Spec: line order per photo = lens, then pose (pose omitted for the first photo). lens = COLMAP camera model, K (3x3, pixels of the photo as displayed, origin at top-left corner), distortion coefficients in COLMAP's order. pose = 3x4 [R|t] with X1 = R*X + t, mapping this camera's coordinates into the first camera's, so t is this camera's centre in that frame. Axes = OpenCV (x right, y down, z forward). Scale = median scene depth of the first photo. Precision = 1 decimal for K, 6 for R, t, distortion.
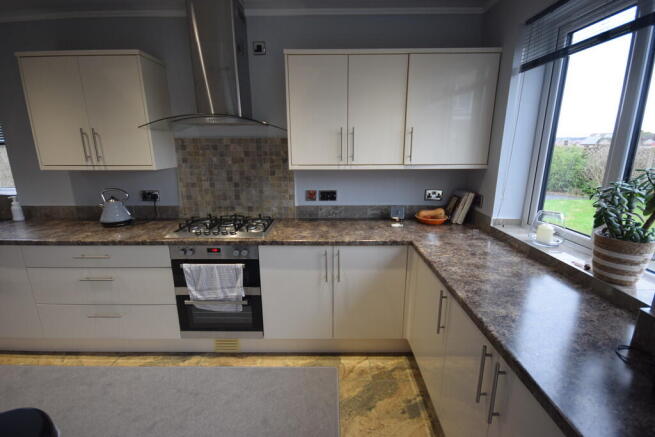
lens RADIAL K [[295.5, 0, 330.7], [0, 295.5, 218.2], [0, 0, 1]] dist [0.000745, -0.000331]
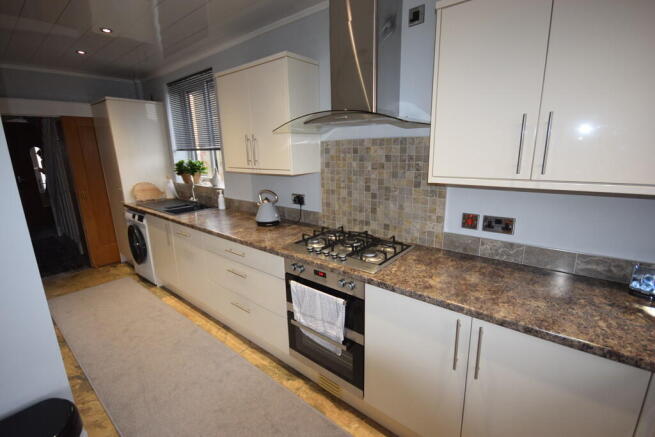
lens RADIAL K [[295.5, 0, 330.7], [0, 295.5, 218.2], [0, 0, 1]] dist [0.000745, -0.000331]
pose [[0.777804, 0.131252, -0.614649, 0.112528], [-0.130588, 0.990358, 0.046229, -0.081650], [0.614791, 0.044308, 0.787445, 0.312720]]
